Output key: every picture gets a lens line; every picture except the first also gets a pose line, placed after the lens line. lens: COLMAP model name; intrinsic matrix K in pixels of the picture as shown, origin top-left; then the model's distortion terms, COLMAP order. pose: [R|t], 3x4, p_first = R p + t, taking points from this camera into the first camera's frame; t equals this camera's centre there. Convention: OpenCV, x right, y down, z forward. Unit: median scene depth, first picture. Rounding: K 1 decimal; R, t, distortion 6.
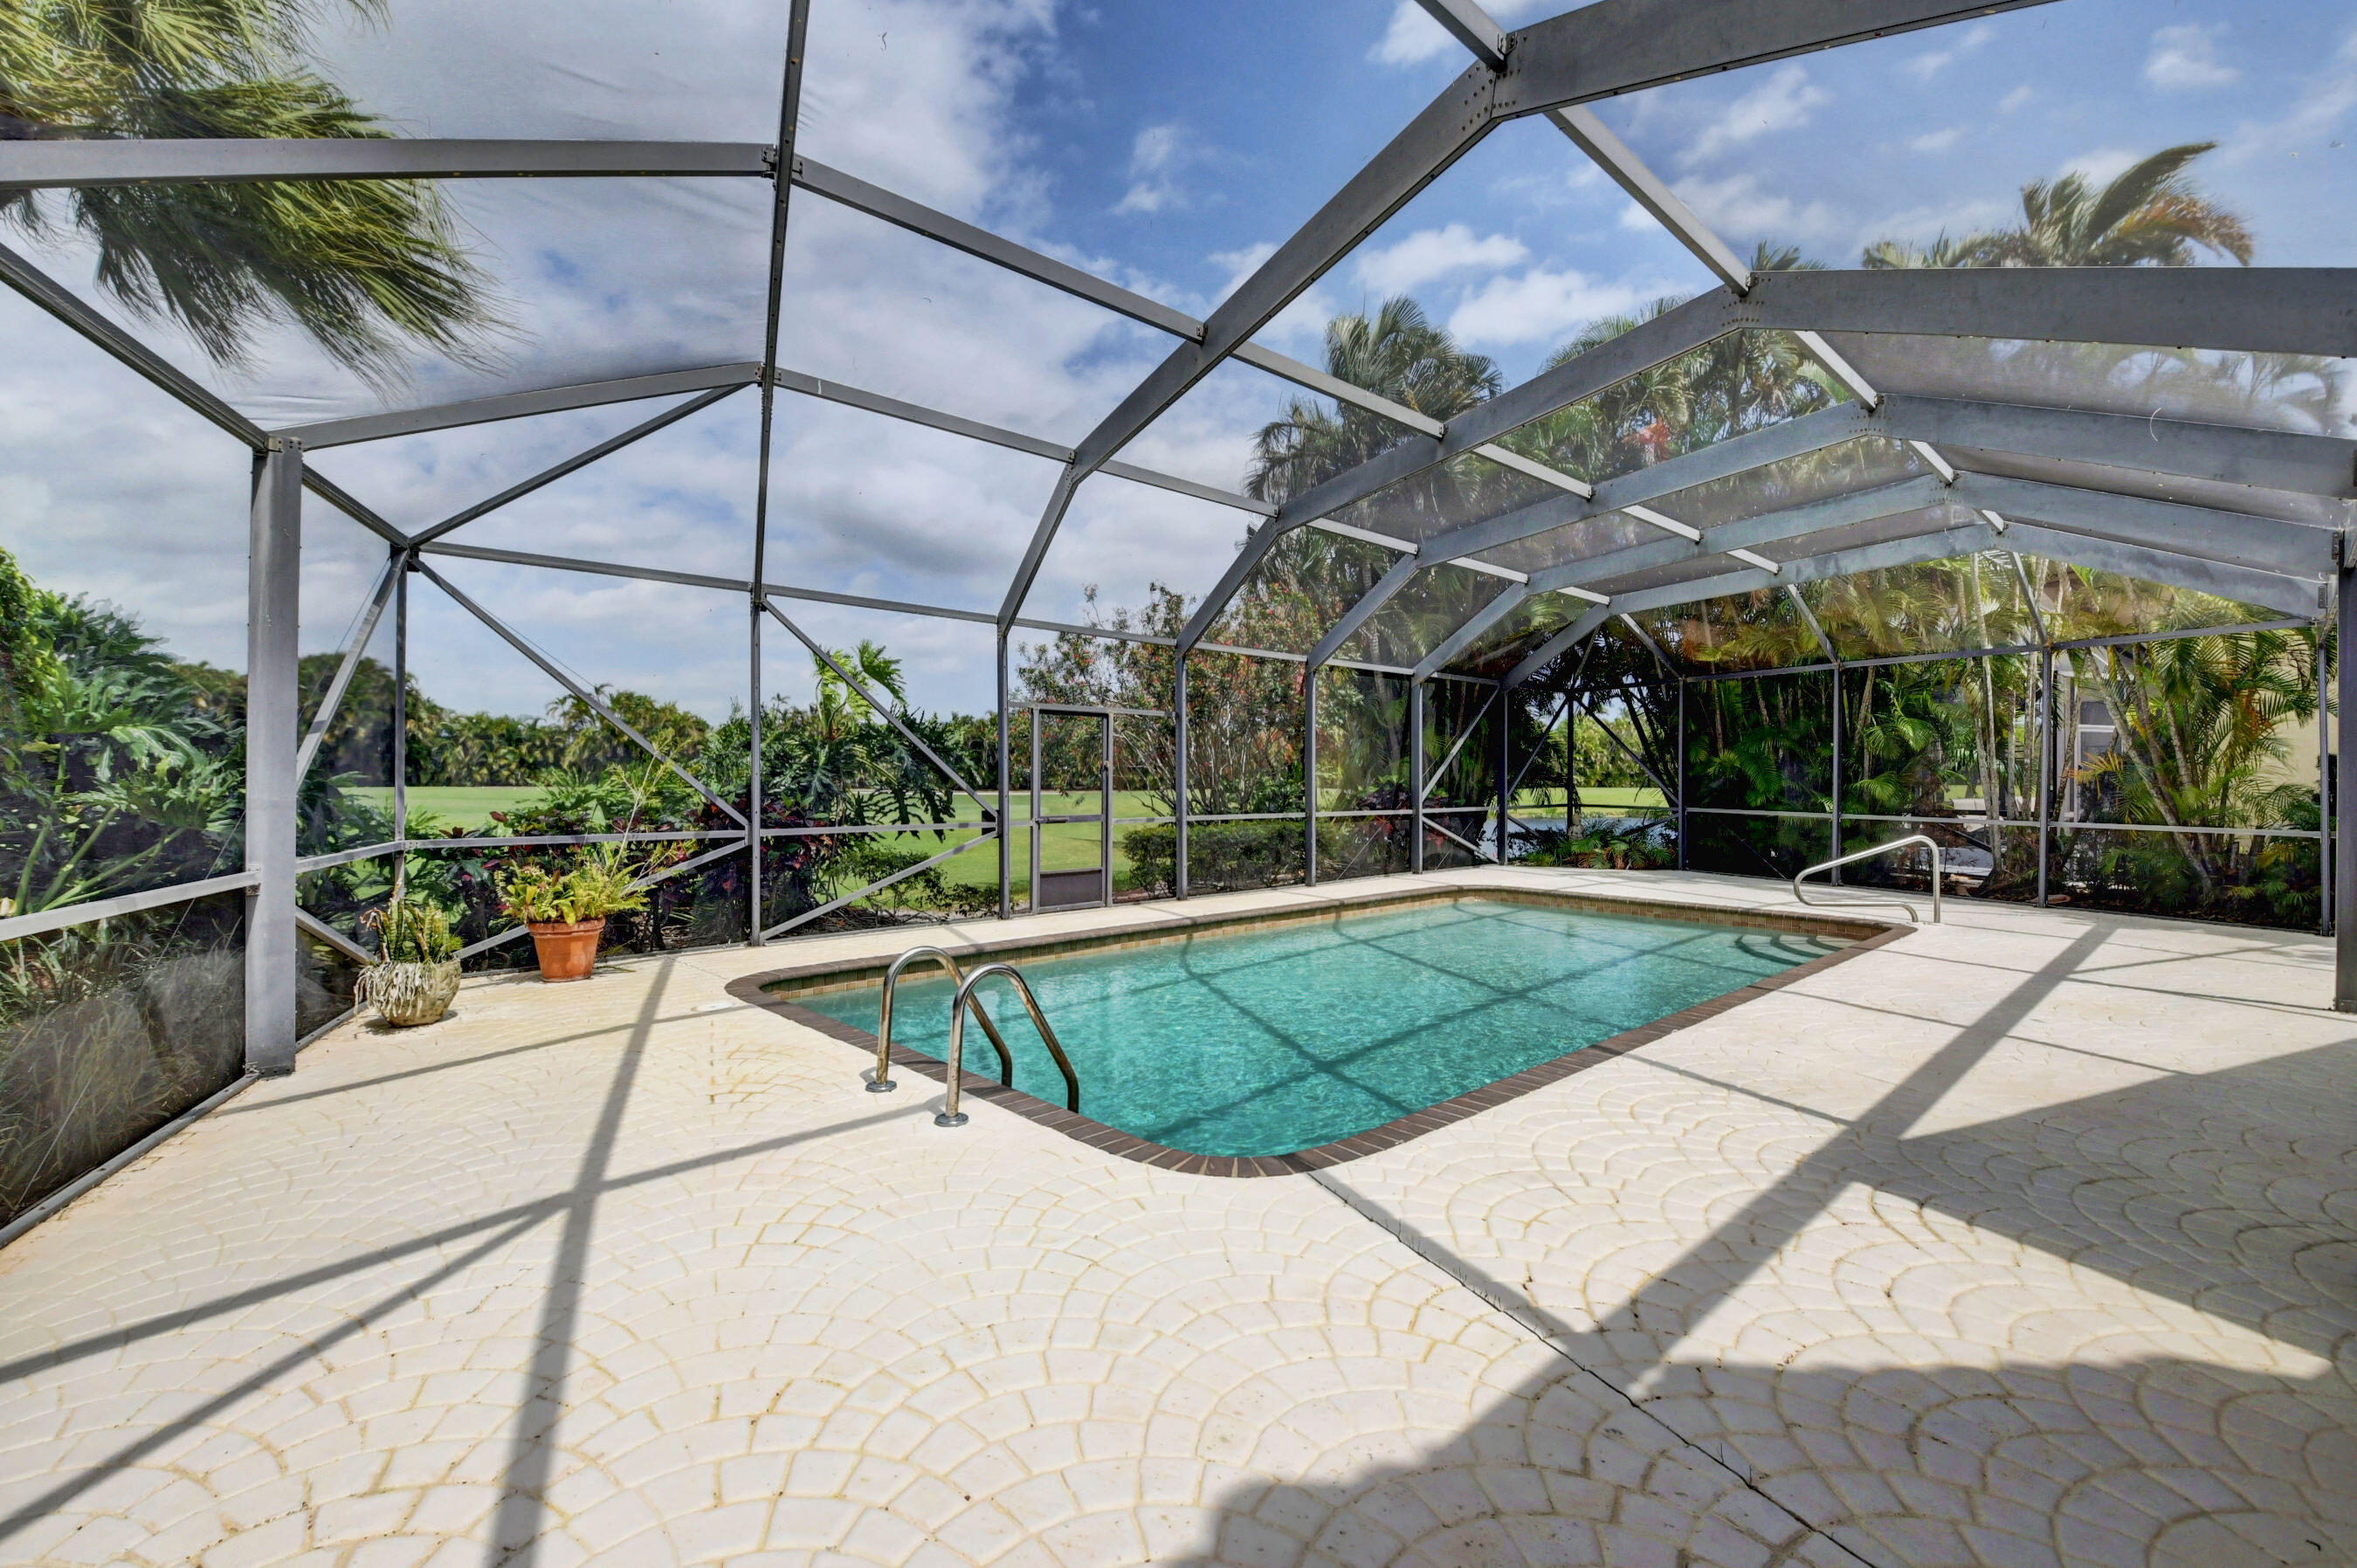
lens RADIAL K [[1035.8, 0, 1172.2], [0, 1035.8, 773.6], [0, 0, 1]] dist [0.017223, -0.030872]
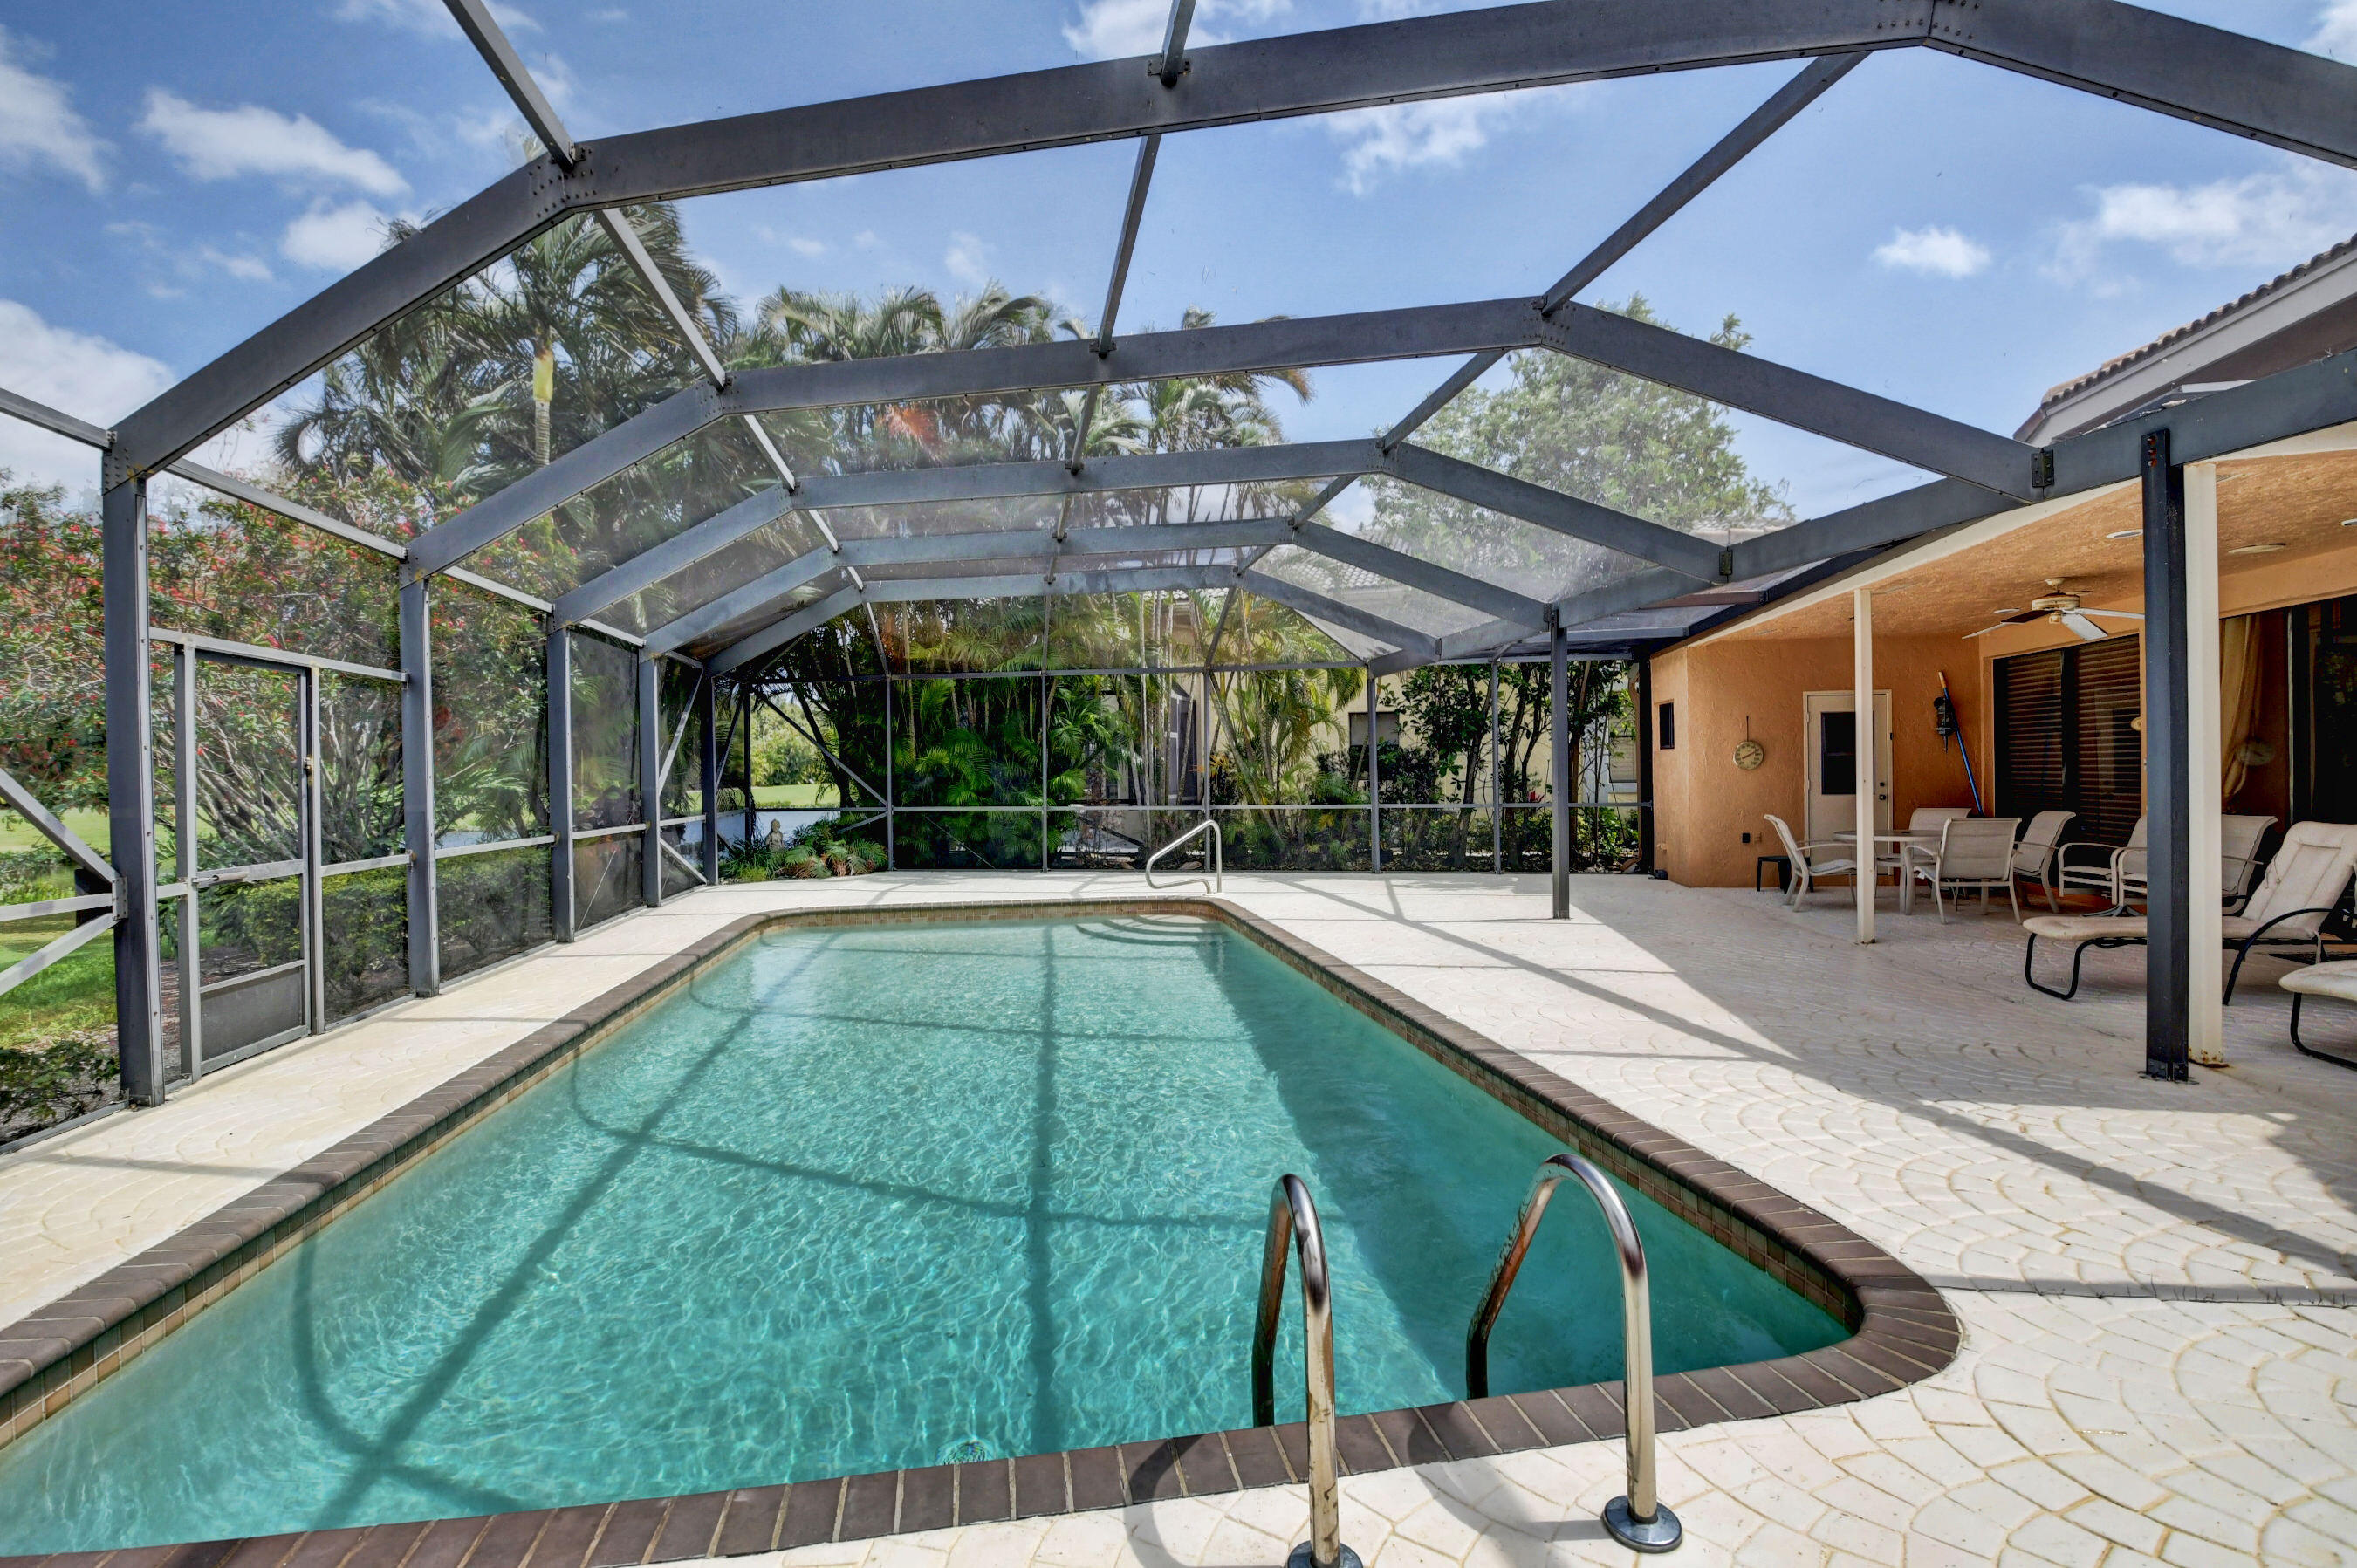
lens RADIAL K [[1035.9, 0, 1172.2], [0, 1035.9, 773.6], [0, 0, 1]] dist [0.017223, -0.030872]
pose [[0.547942, -0.011634, 0.836435, -0.255997], [0.013989, 0.999891, 0.004743, -0.000140], [-0.836399, 0.009102, 0.548045, 0.336929]]
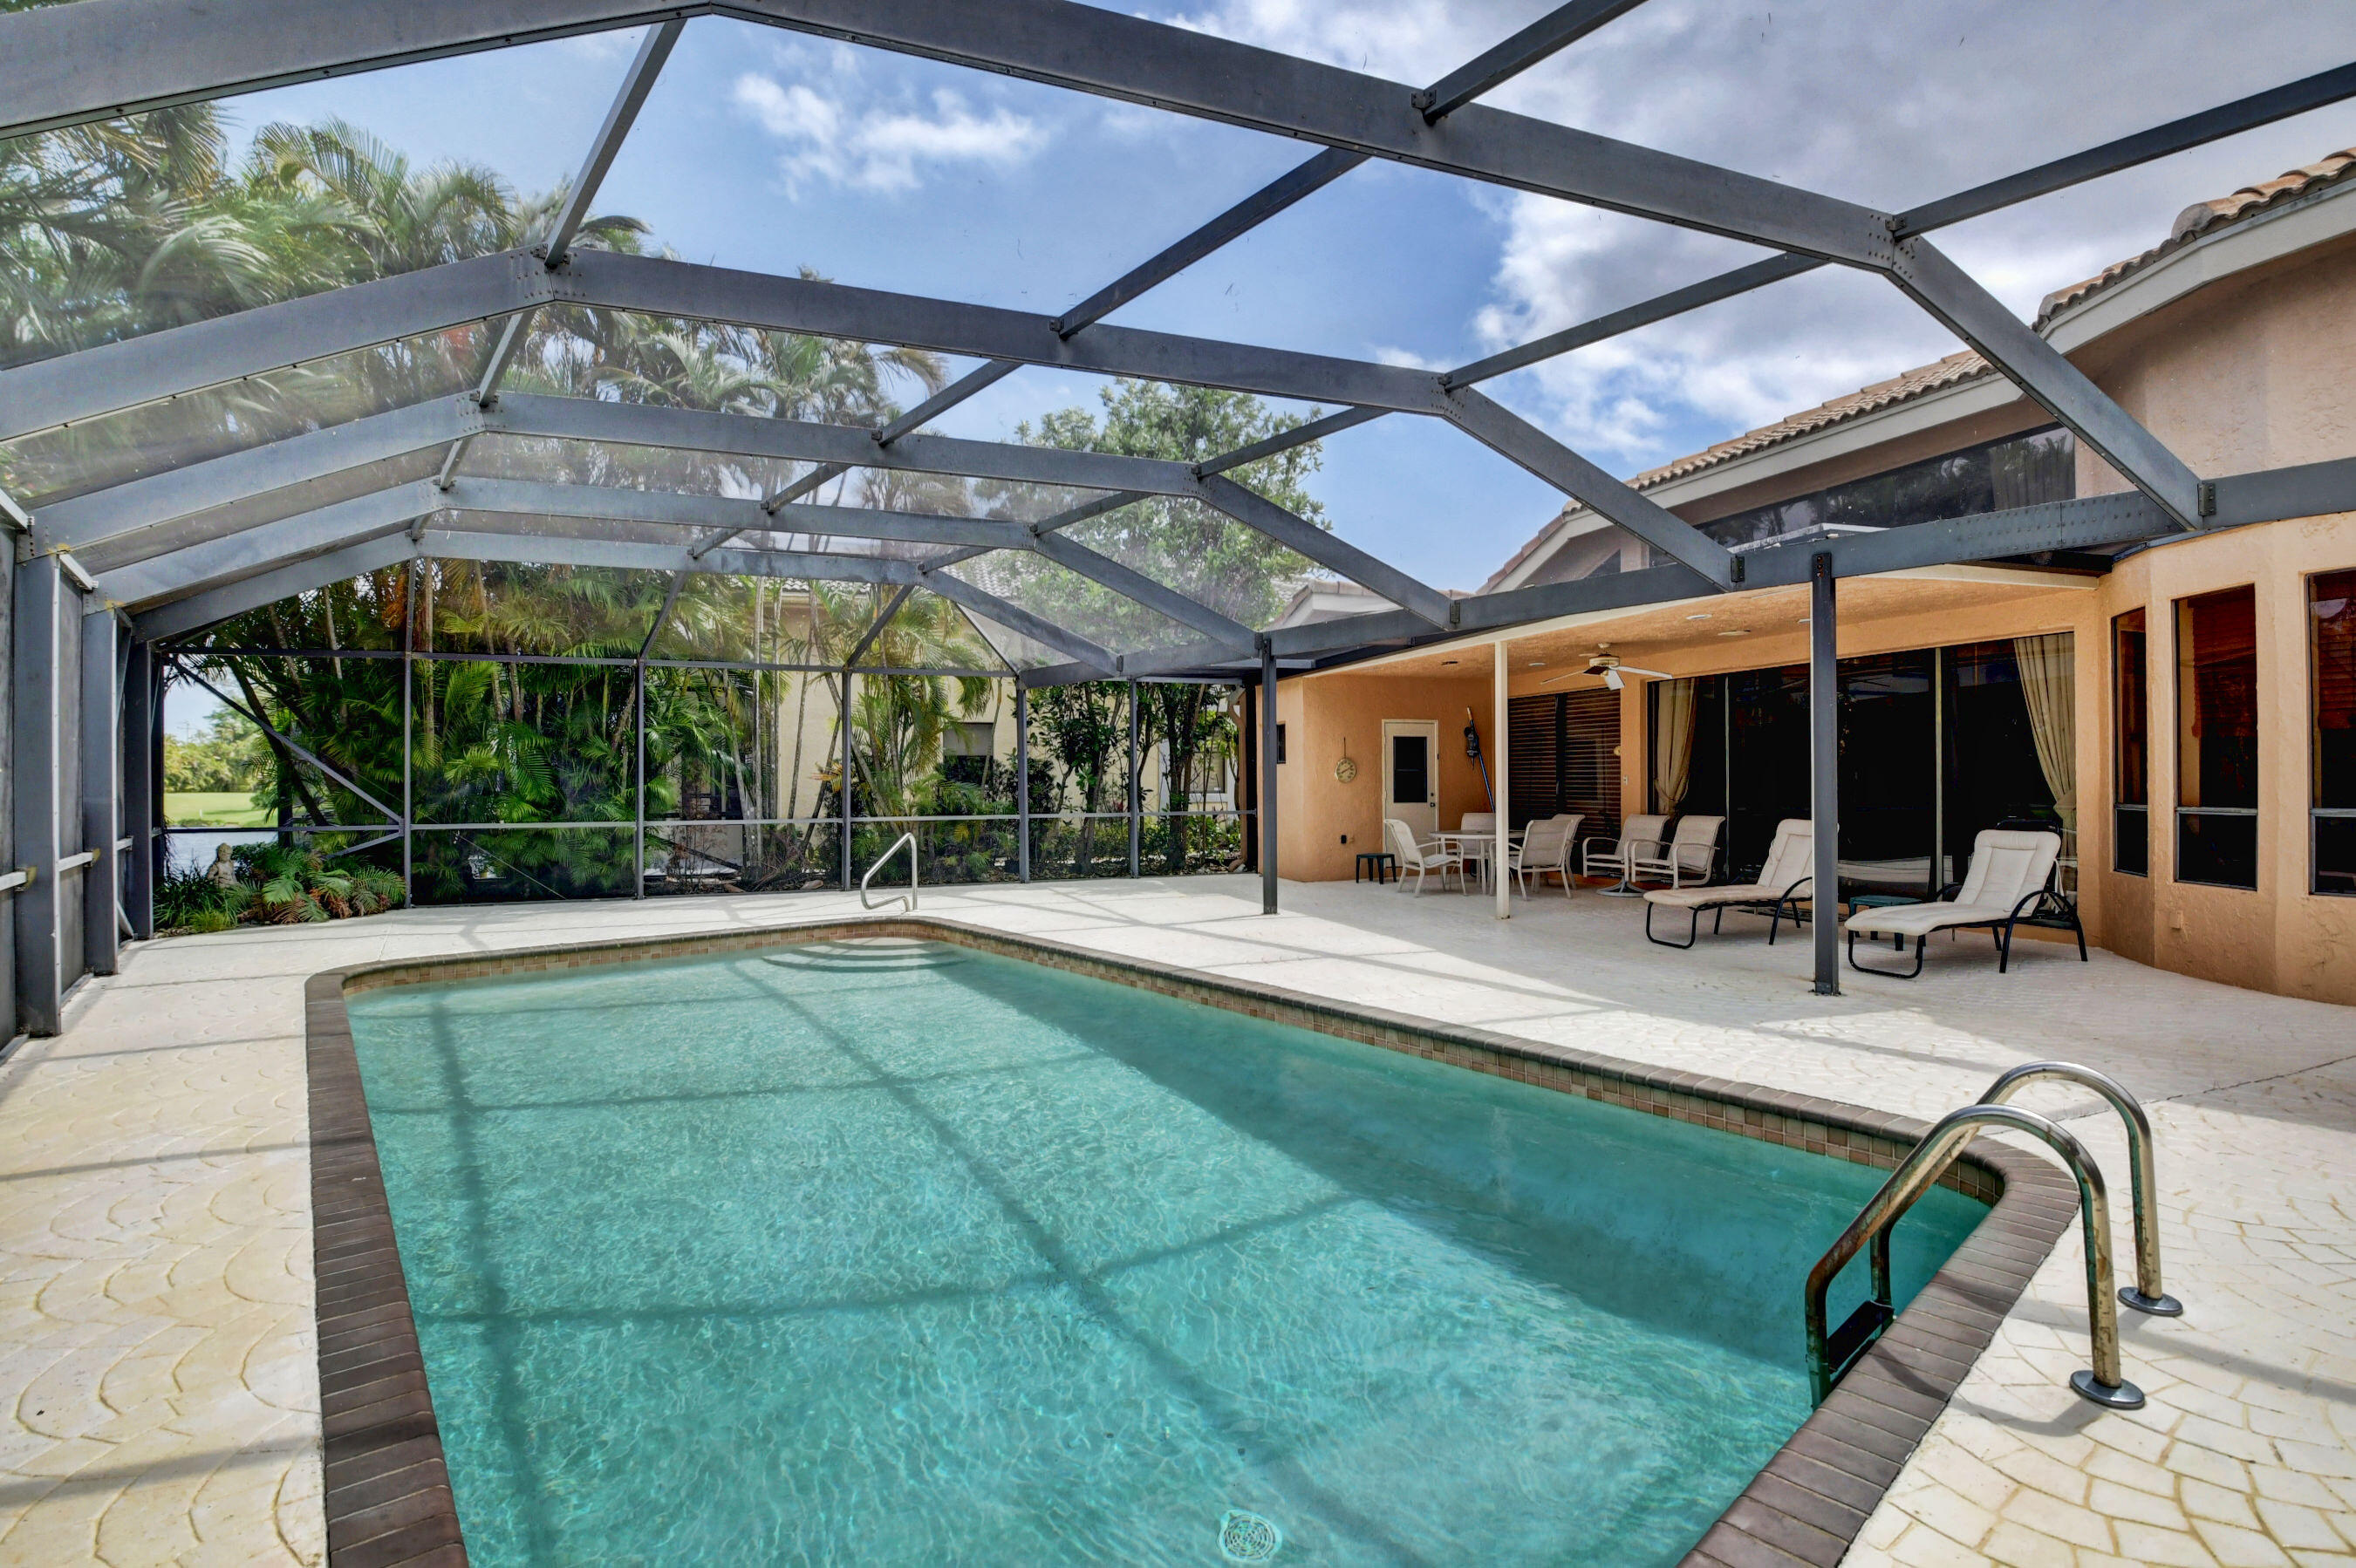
lens RADIAL K [[1035.4, 0, 1171.7], [0, 1035.4, 773.6], [0, 0, 1]] dist [0.017223, -0.030872]
pose [[0.049299, 0.000693, 0.998784, -0.321913], [0.004714, 0.999988, -0.000926, -0.001497], [-0.998773, 0.004754, 0.049295, 0.578367]]
